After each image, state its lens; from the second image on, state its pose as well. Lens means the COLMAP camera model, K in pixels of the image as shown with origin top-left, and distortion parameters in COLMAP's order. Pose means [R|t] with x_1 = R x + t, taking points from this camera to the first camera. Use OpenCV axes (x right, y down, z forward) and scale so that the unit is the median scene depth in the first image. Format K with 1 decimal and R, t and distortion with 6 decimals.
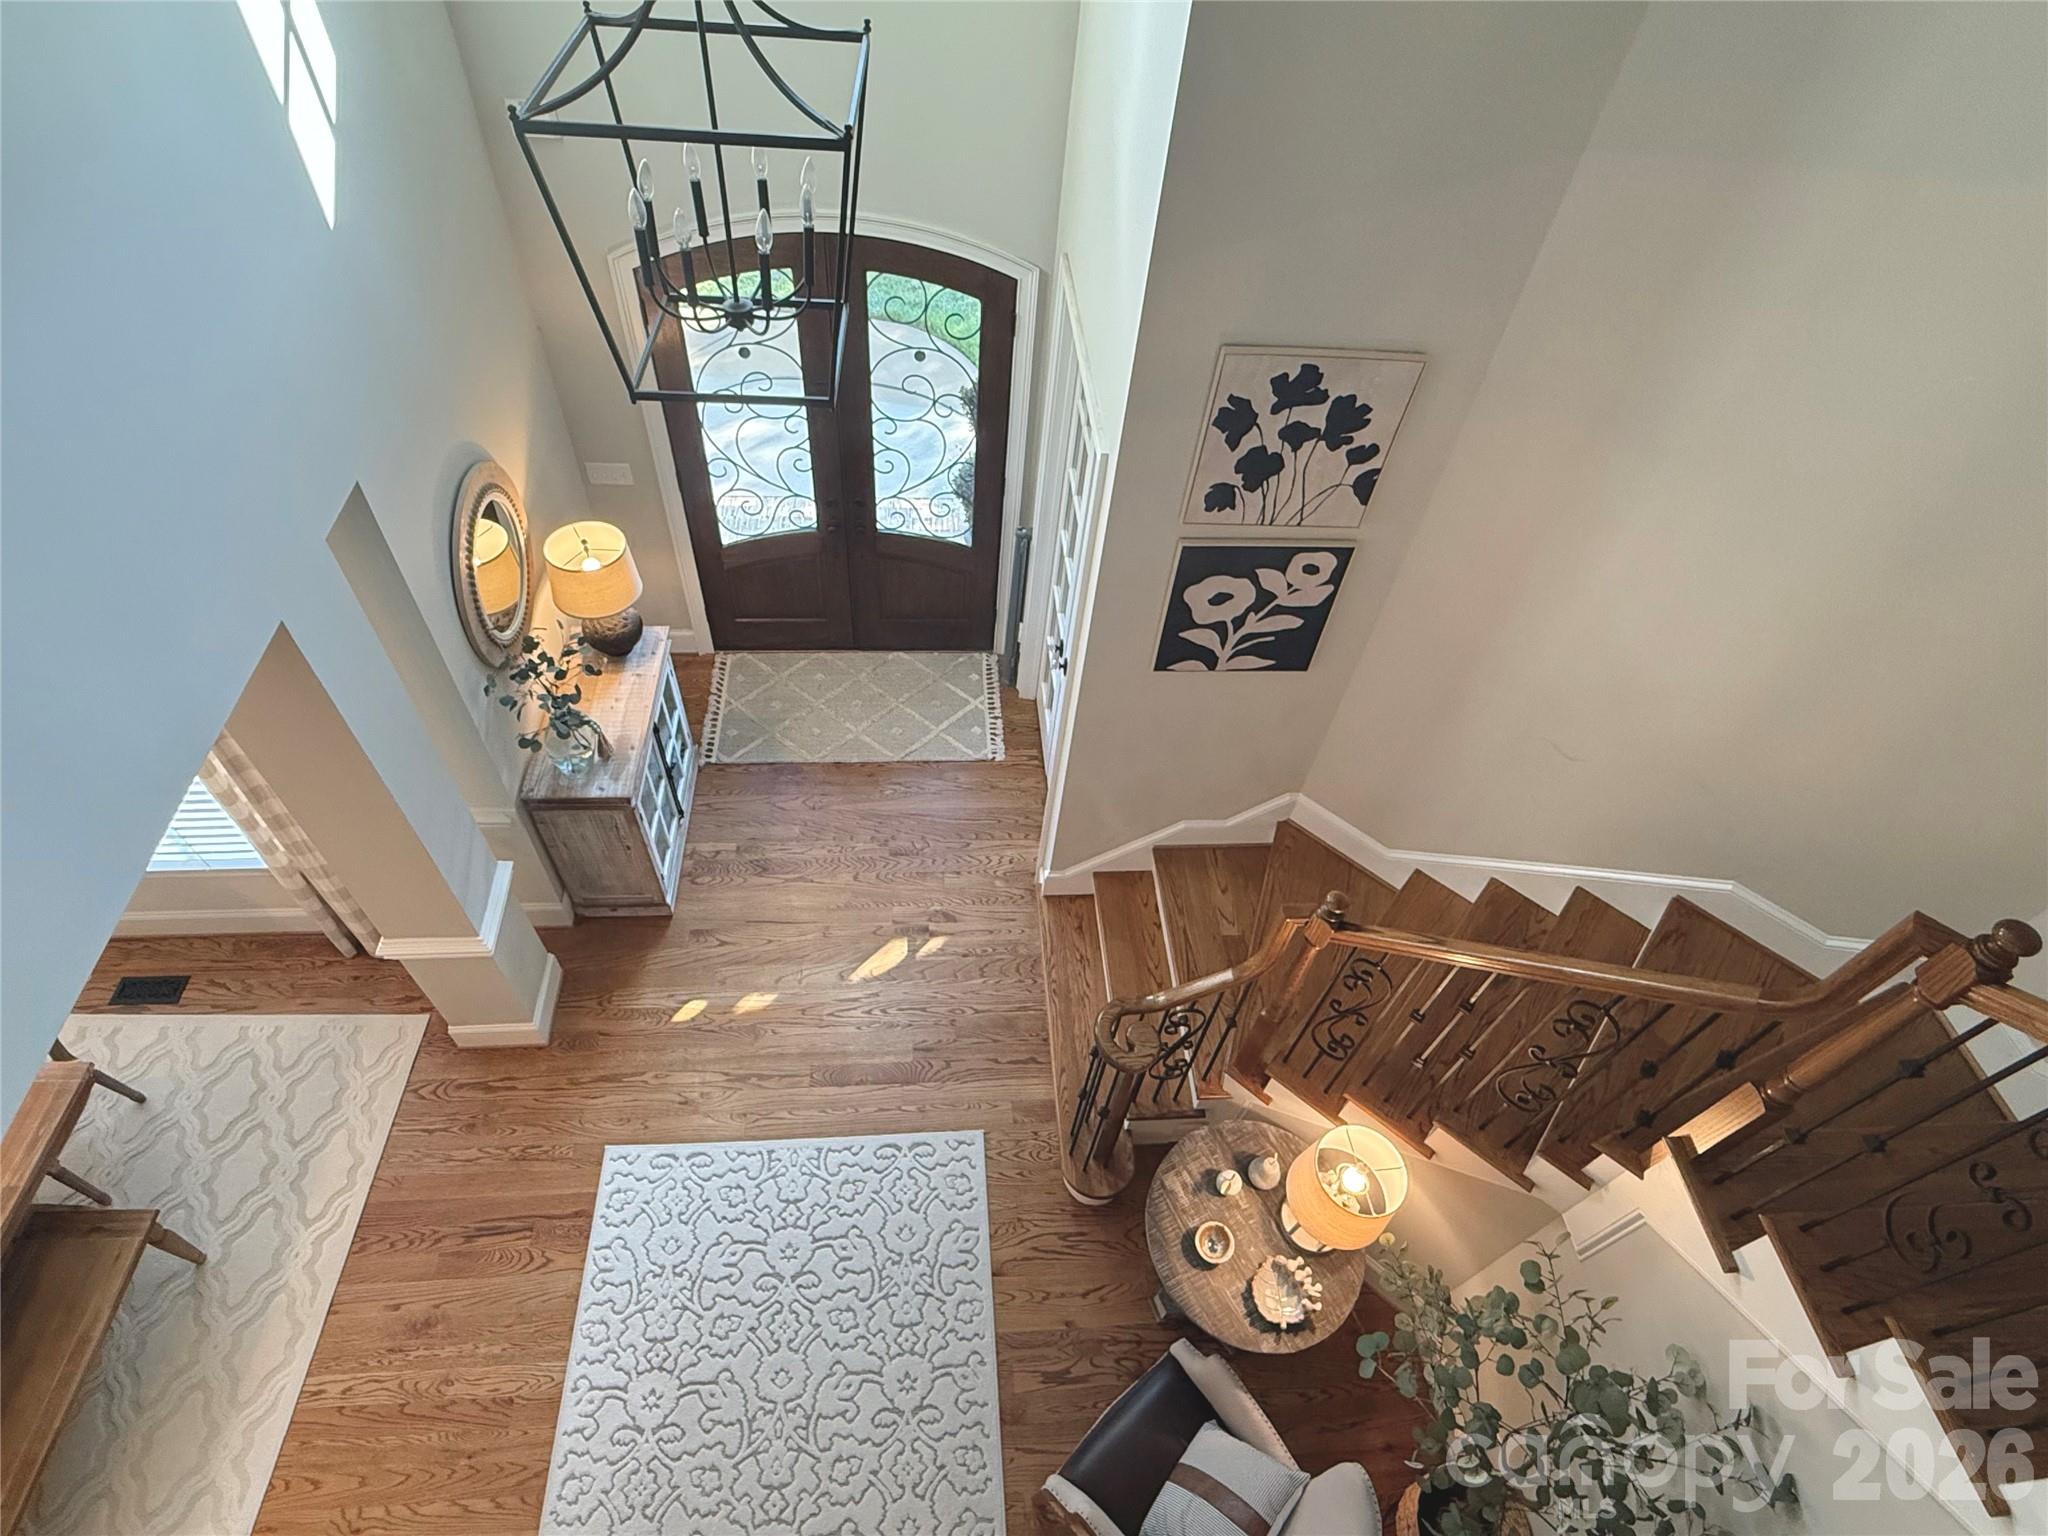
lens RADIAL K [[1062.2, 0, 1016.3], [0, 1062.2, 770.6], [0, 0, 1]] dist [-0.000198, 0.000807]
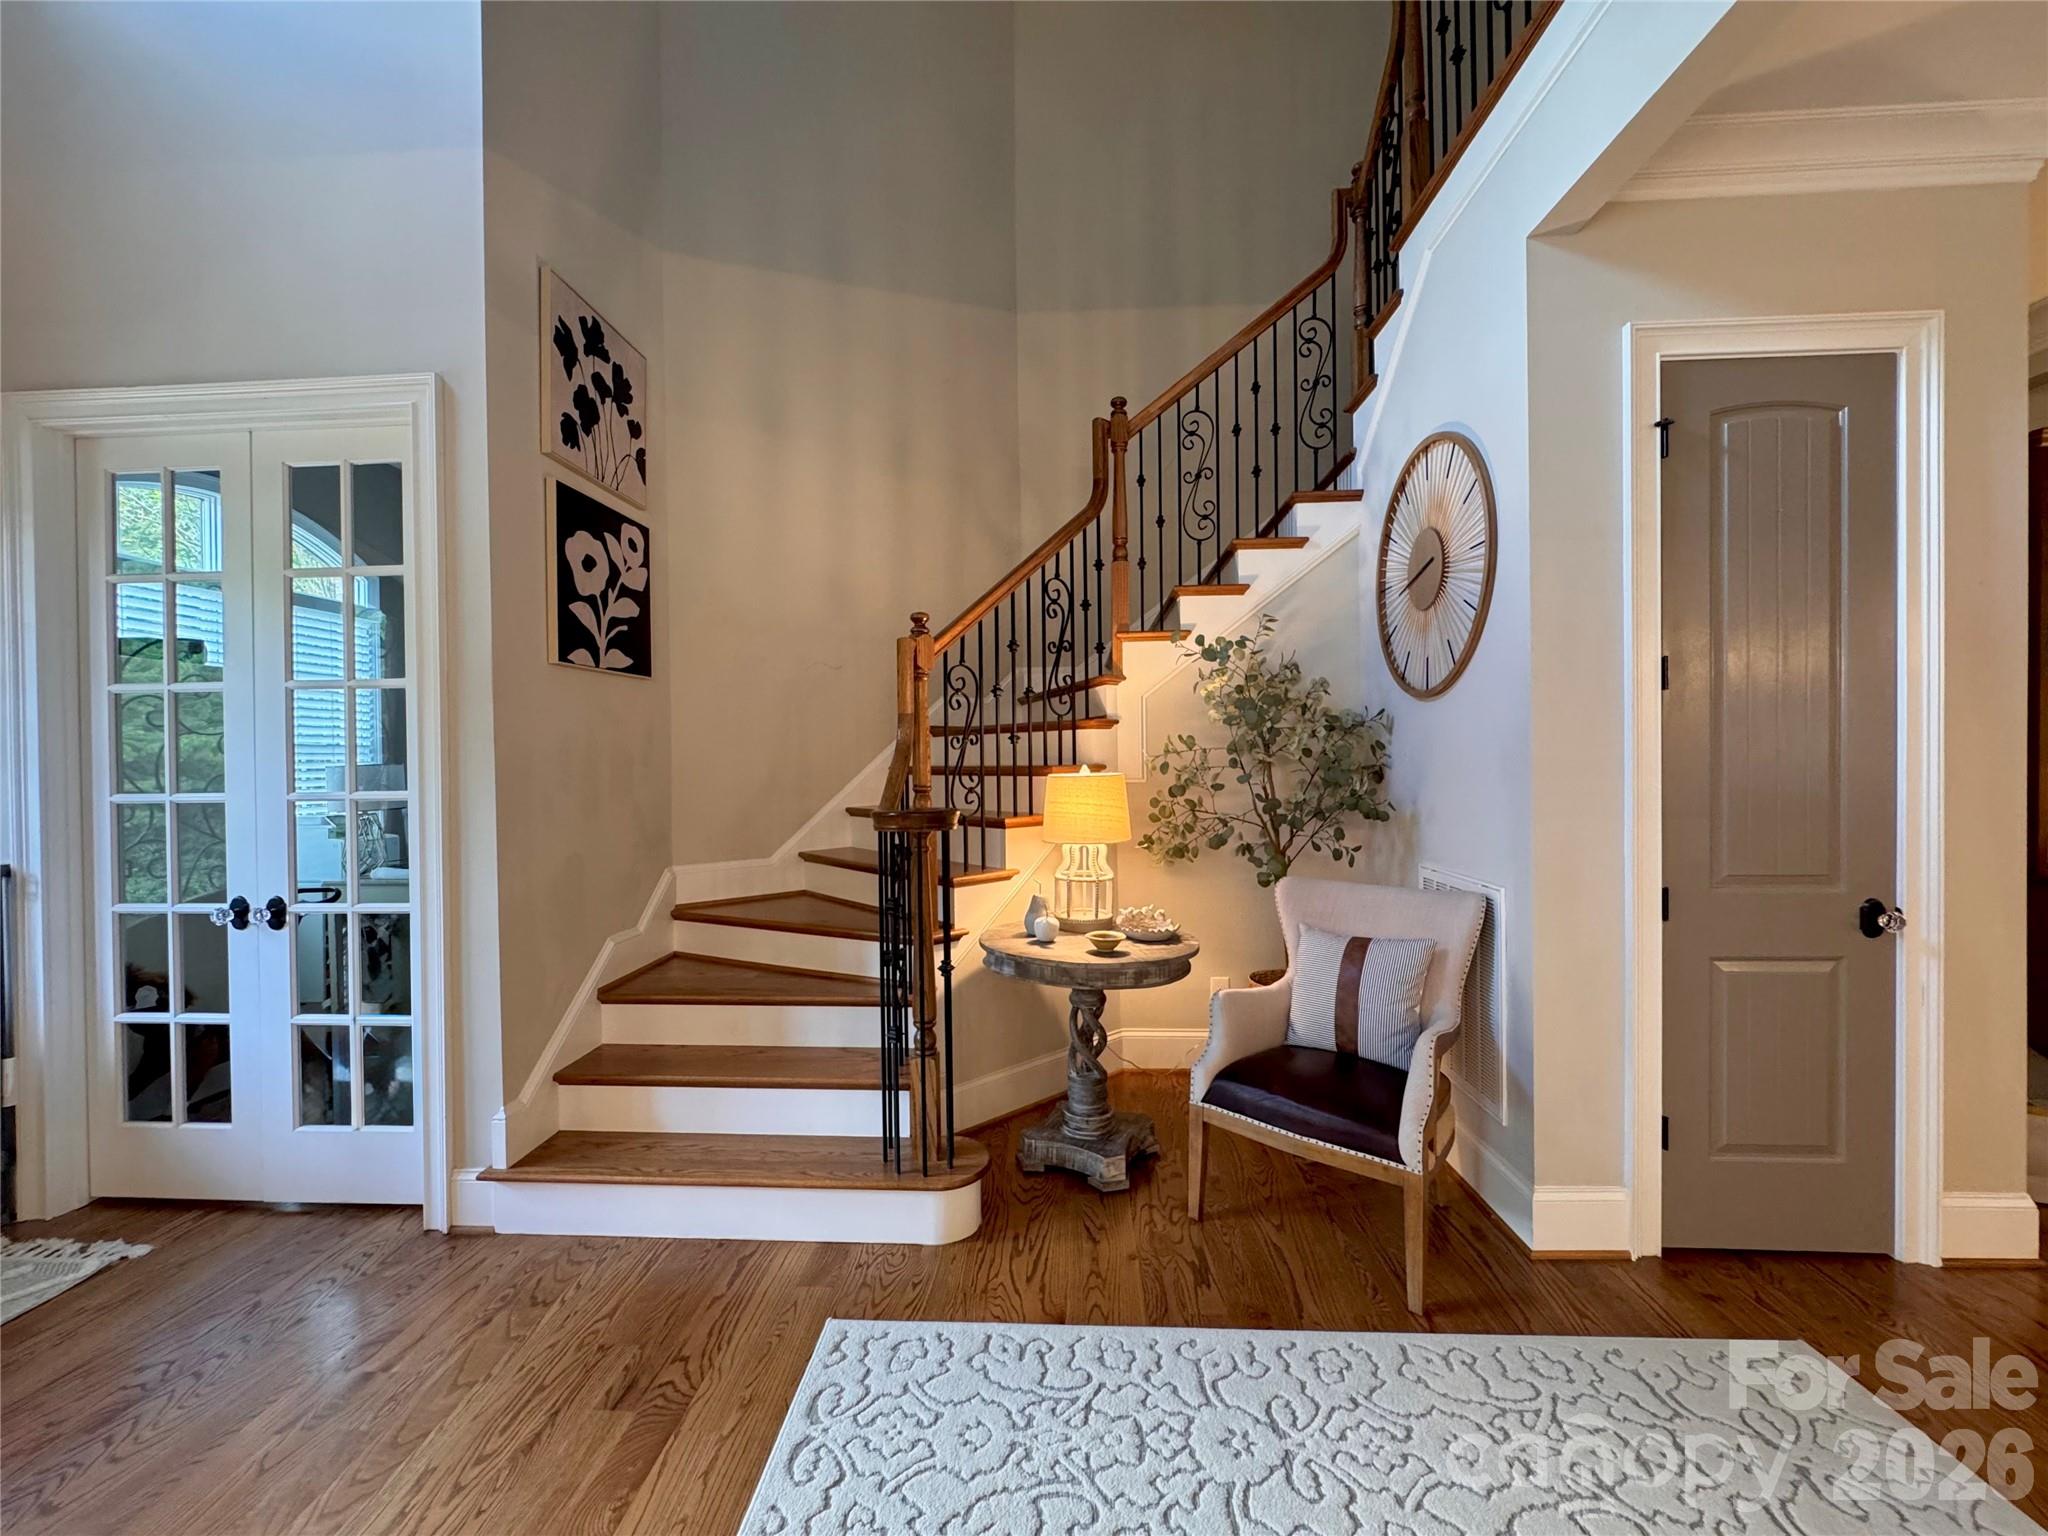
lens RADIAL K [[818.2, 0, 1021.5], [0, 818.2, 768.1], [0, 0, 1]] dist [-0.003680, 0.000213]
pose [[0.128530, -0.082950, 0.988230, -0.503376], [0.778079, 0.626281, -0.048629, 0.296894], [-0.614876, 0.775172, 0.145038, 0.744798]]
